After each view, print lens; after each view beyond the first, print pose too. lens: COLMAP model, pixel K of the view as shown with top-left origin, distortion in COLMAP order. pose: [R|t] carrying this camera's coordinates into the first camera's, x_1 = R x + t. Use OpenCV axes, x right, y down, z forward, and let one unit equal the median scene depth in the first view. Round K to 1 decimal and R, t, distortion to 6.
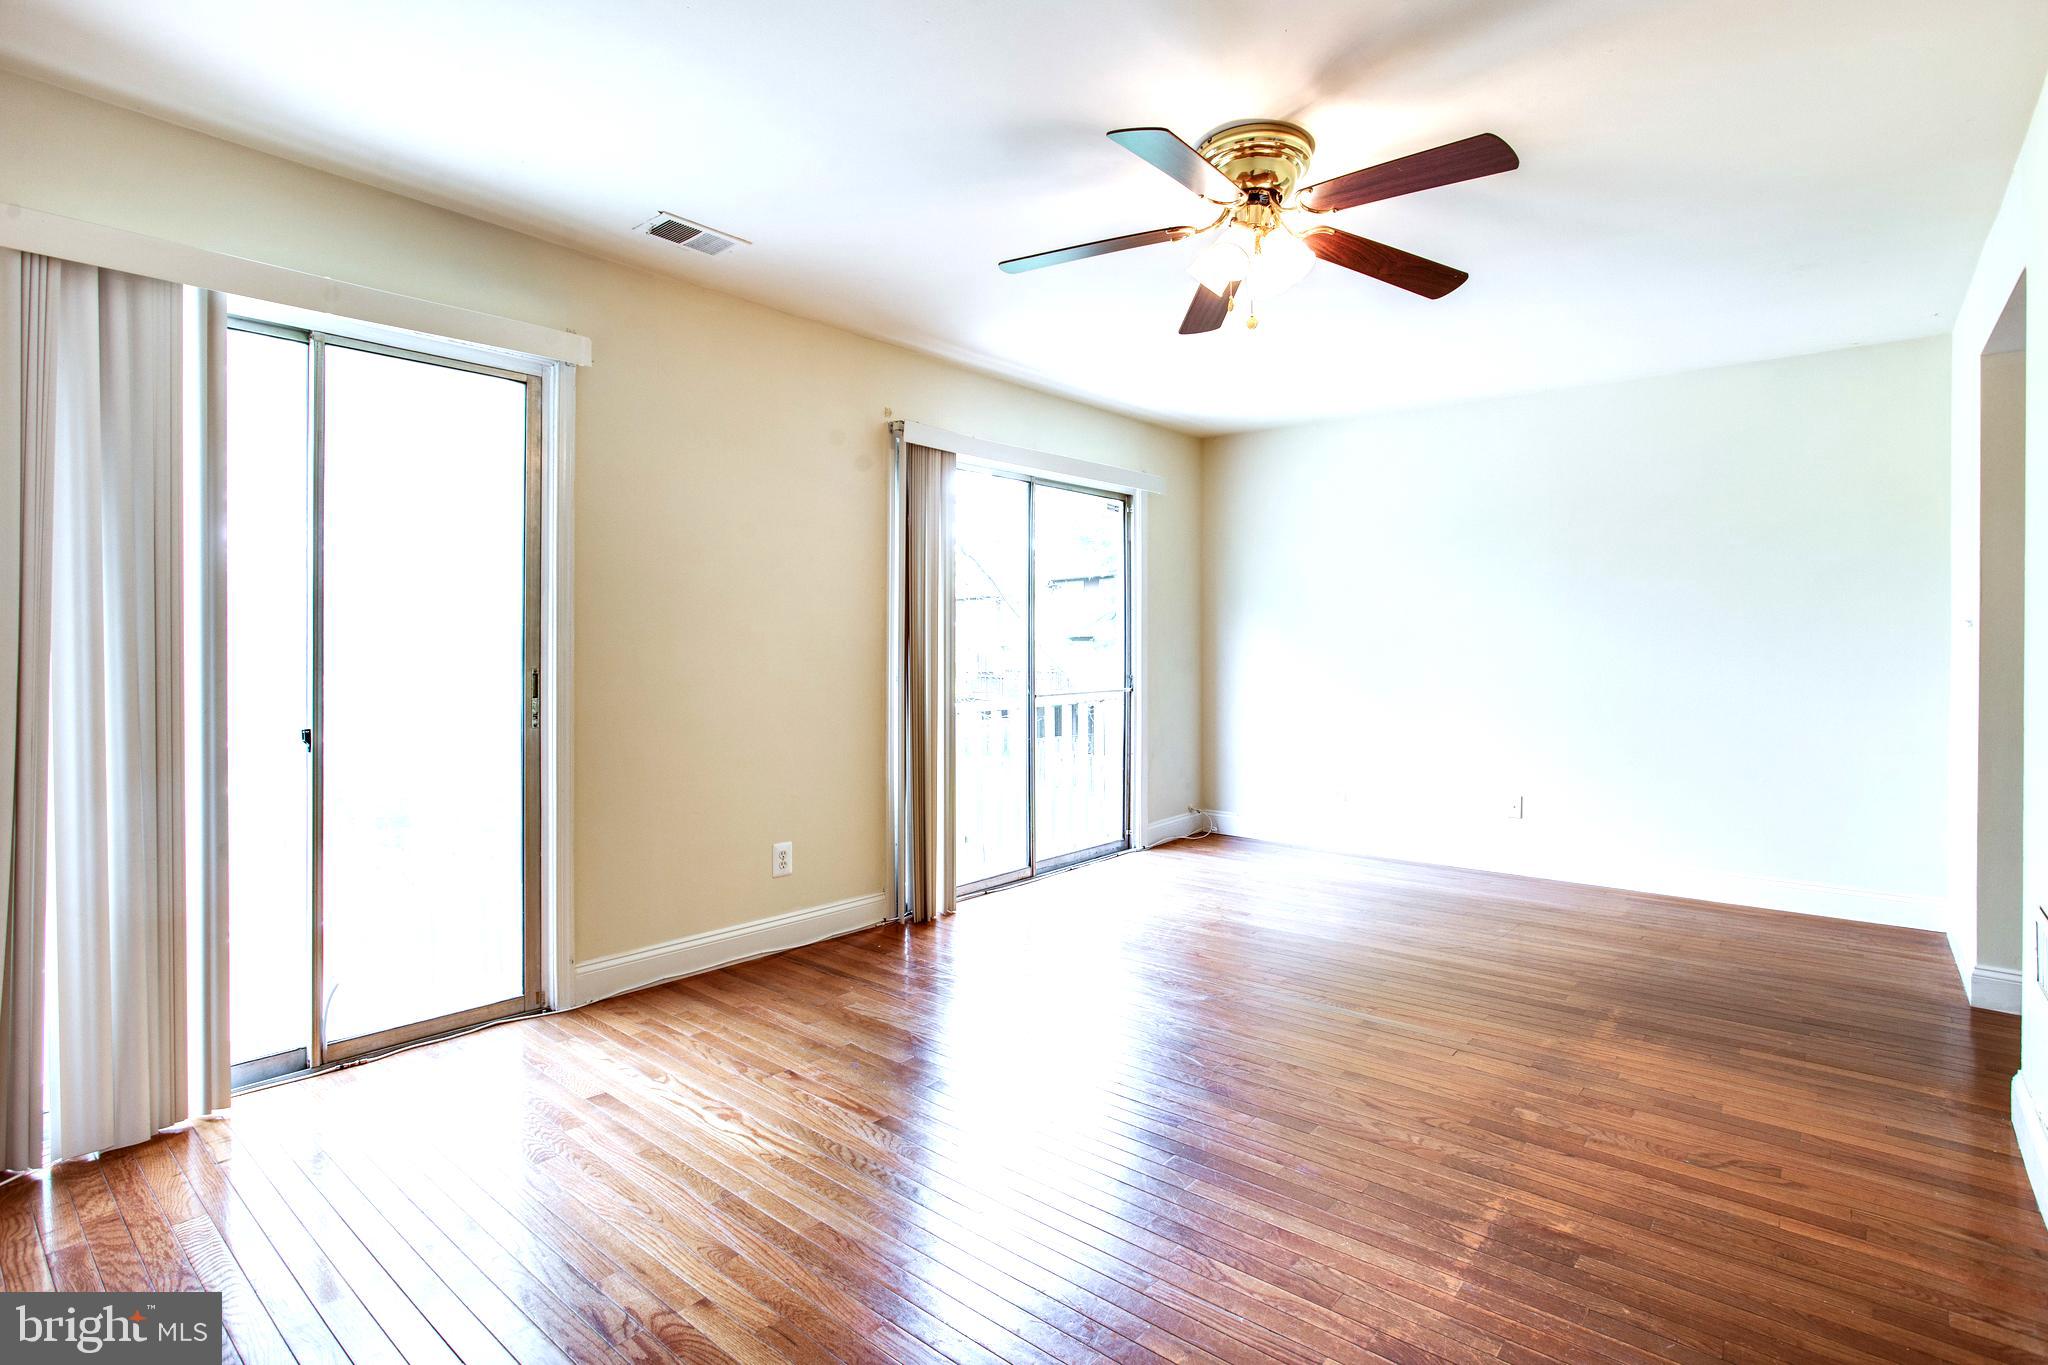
lens RADIAL K [[990.5, 0, 1055.1], [0, 990.5, 656.4], [0, 0, 1]] dist [-0.023455, 0.004813]
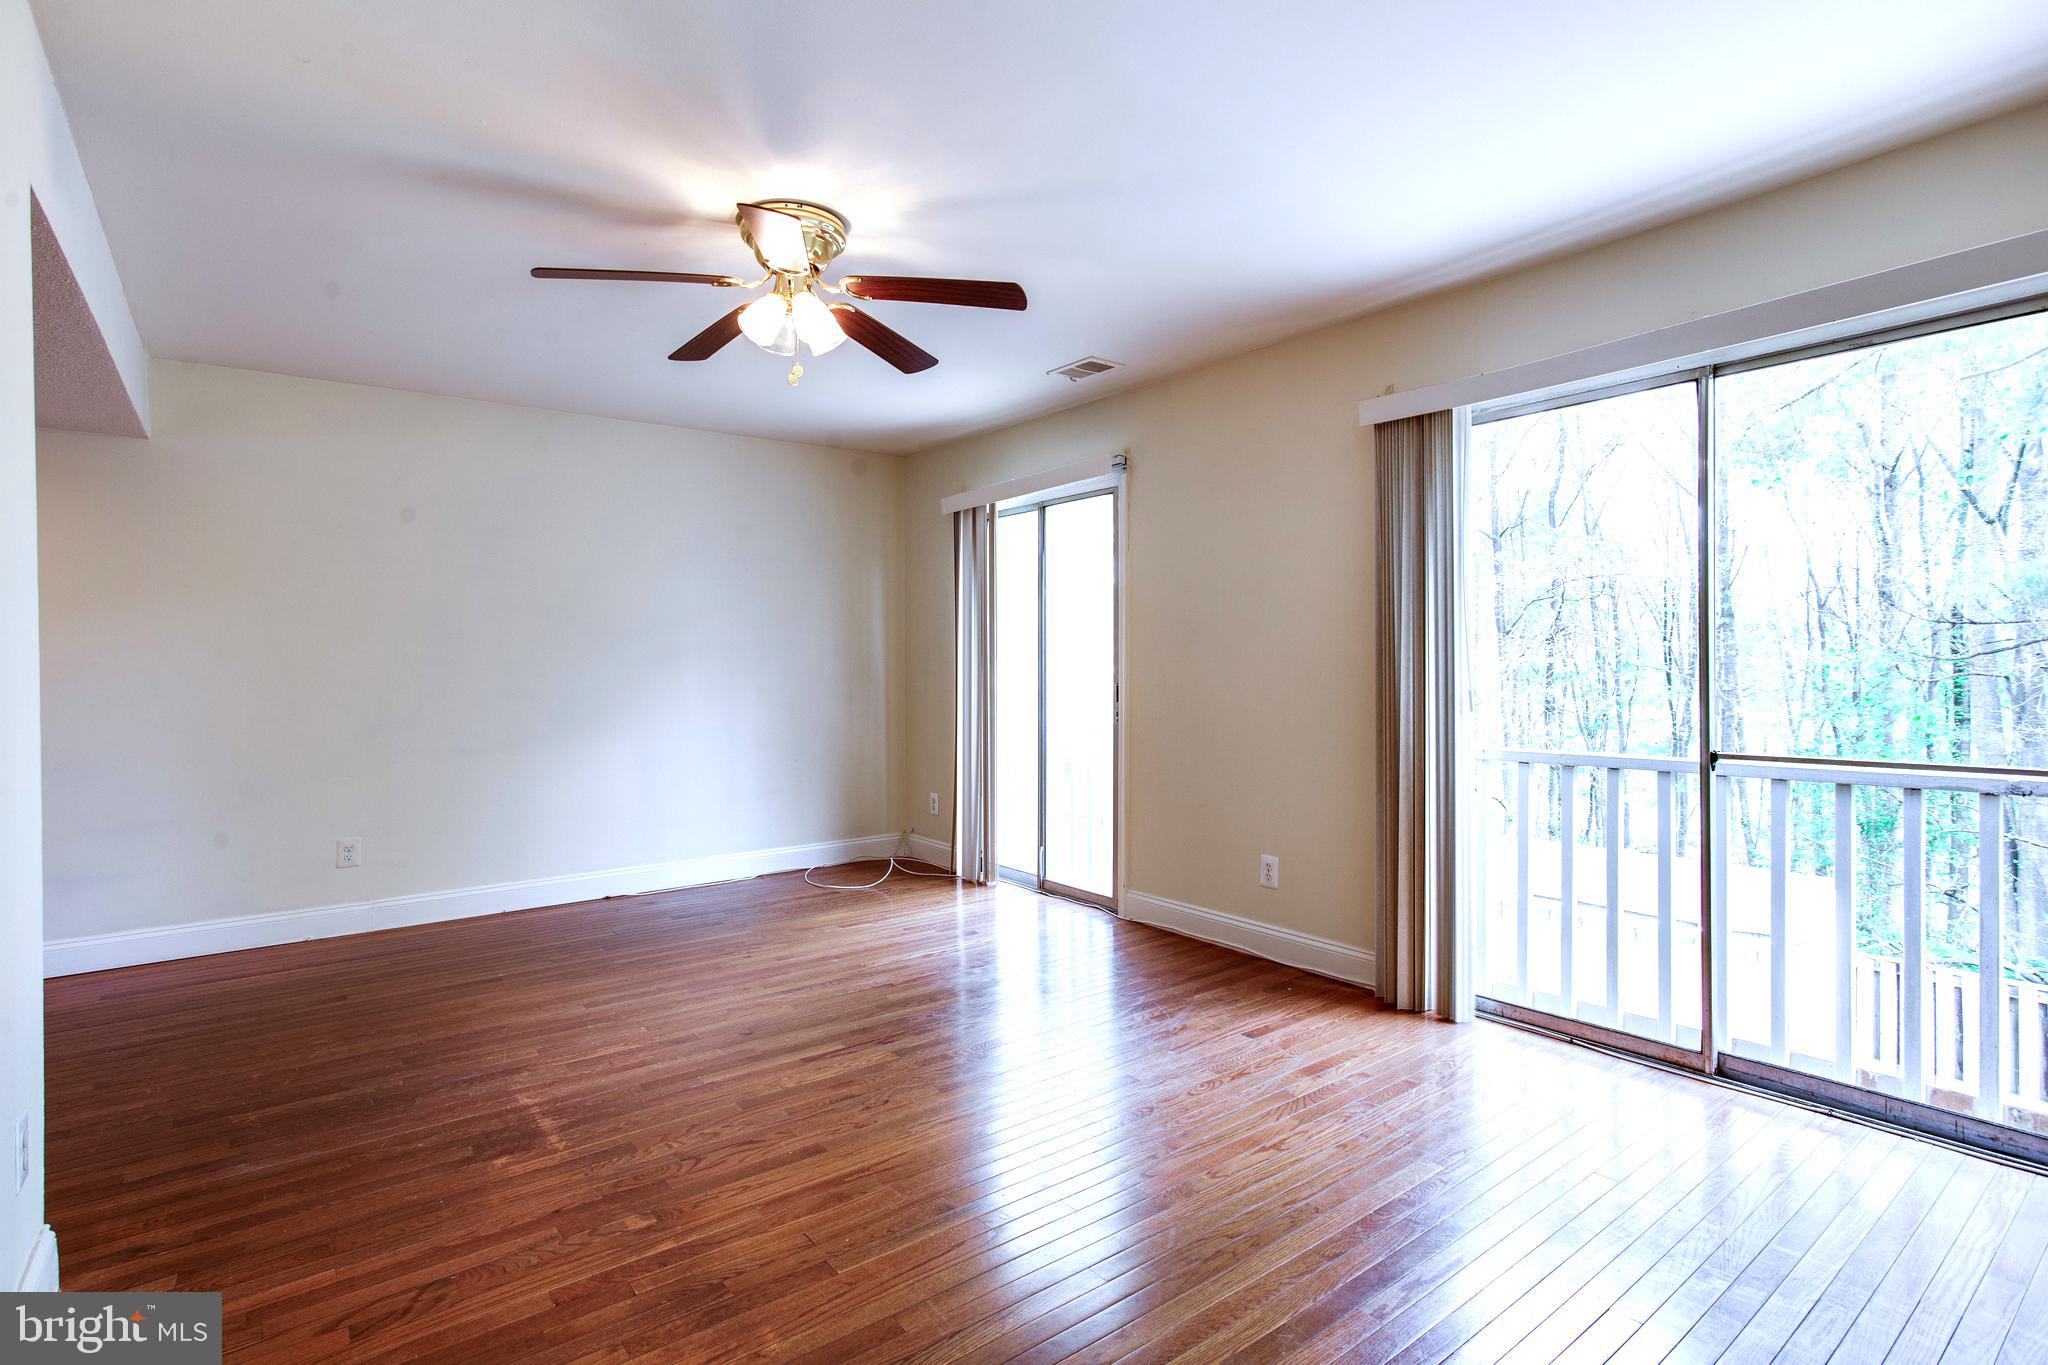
lens RADIAL K [[990.5, 0, 1001.4], [0, 990.5, 666.3], [0, 0, 1]] dist [-0.023455, 0.004813]
pose [[-0.242300, -0.003320, -0.970196, 1.222086], [-0.005533, 0.999983, -0.002041, -0.008745], [0.970186, 0.004873, -0.242314, 1.502111]]
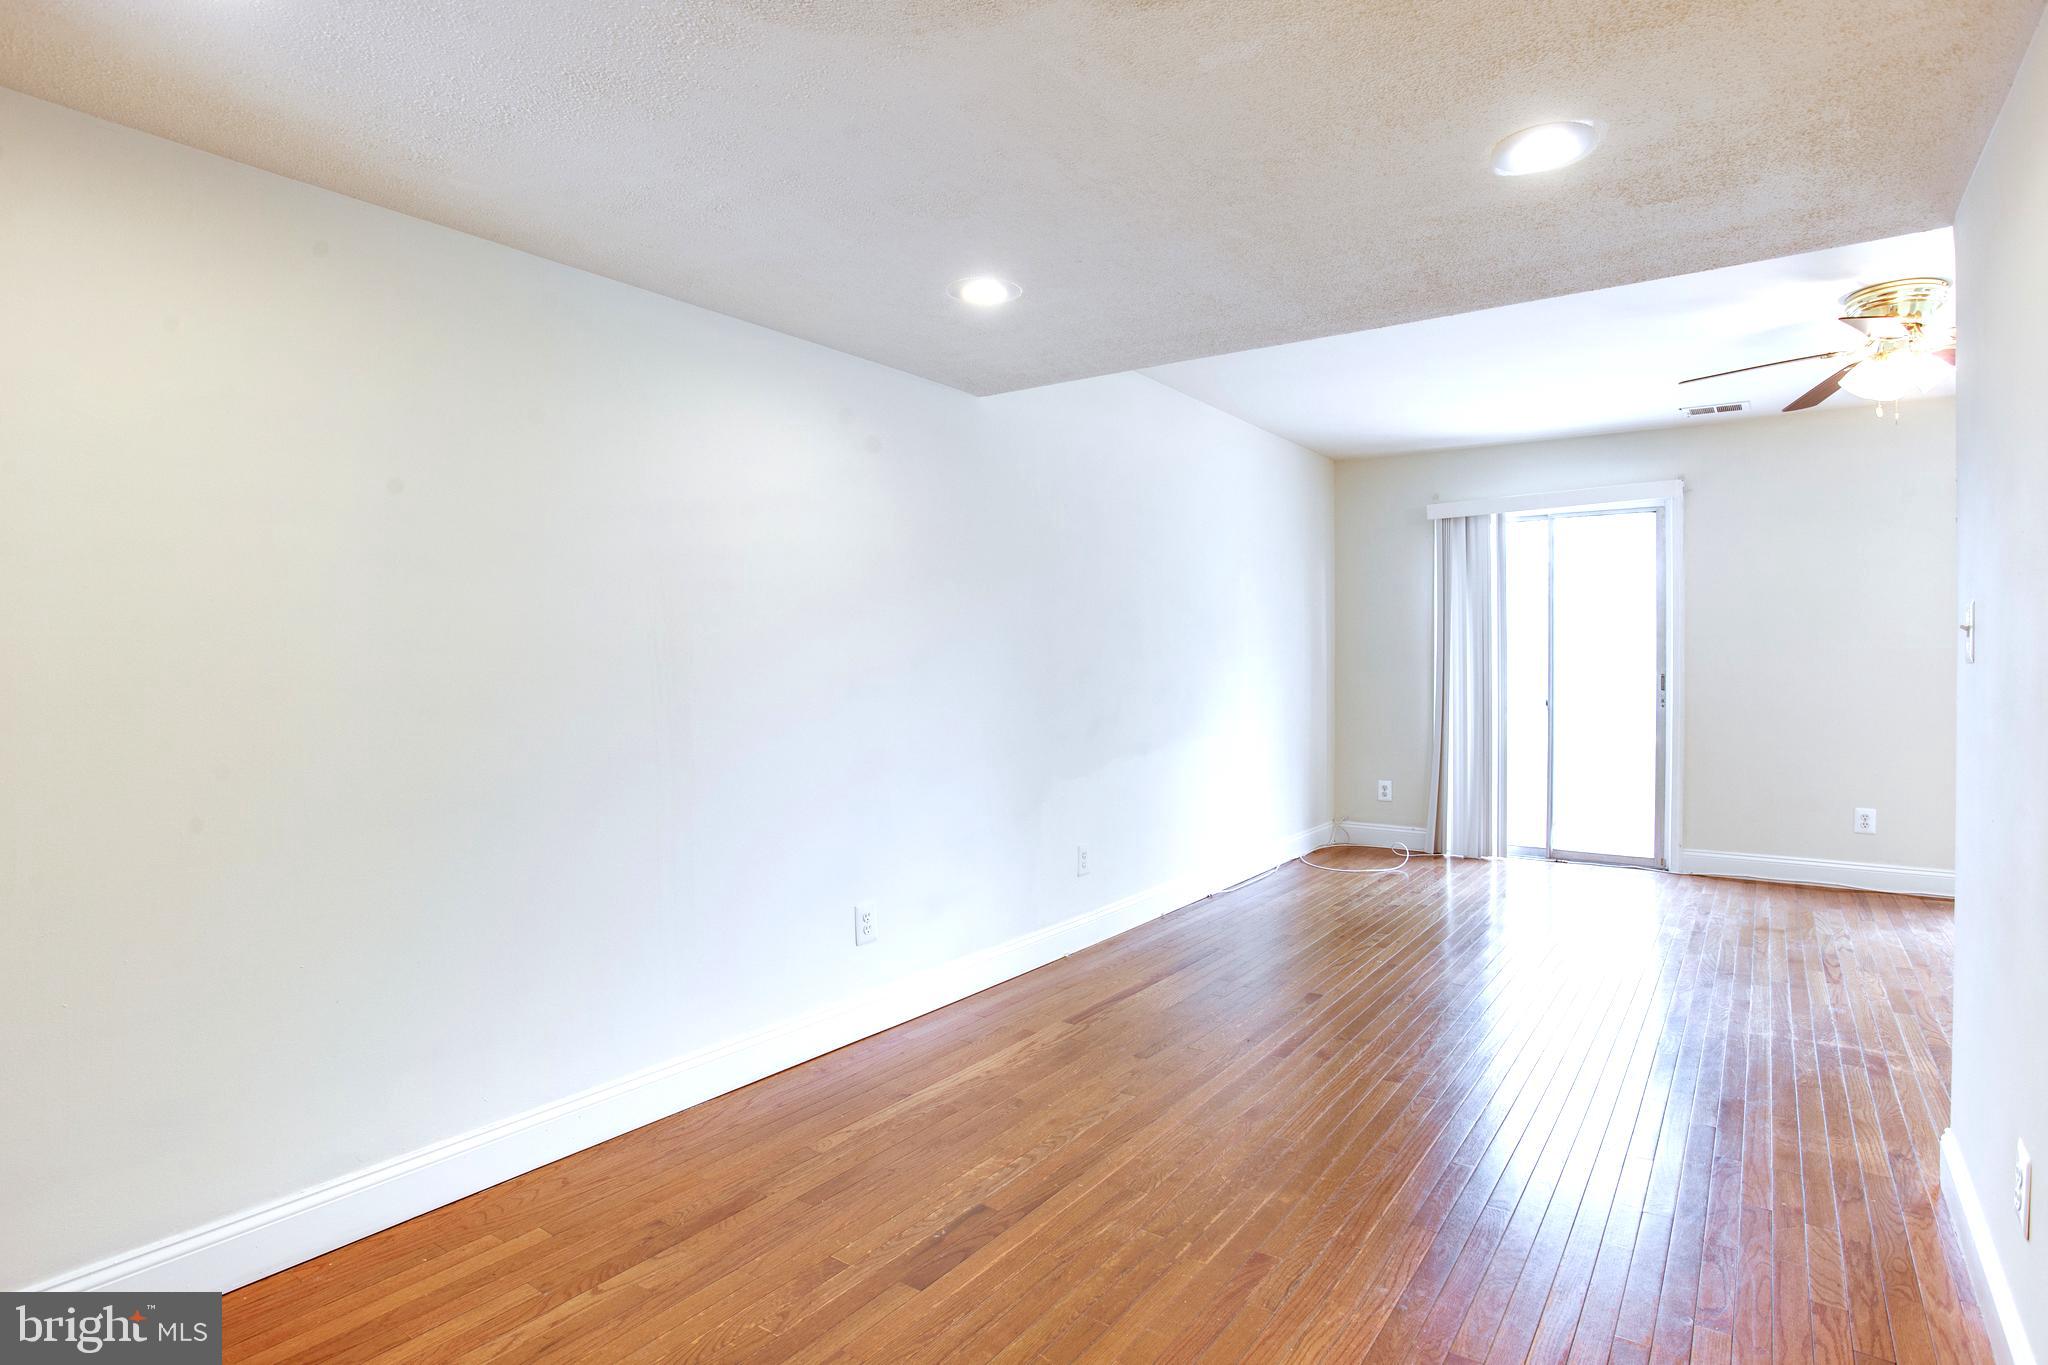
lens RADIAL K [[1034.4, 0, 1033.8], [0, 1034.4, 683.6], [0, 0, 1]] dist [-0.044502, 0.008089]
pose [[0.053368, 0.016544, -0.998438, 1.532403], [0.002861, 0.999856, 0.016720, -0.004200], [0.998571, -0.003749, 0.053313, -0.267138]]
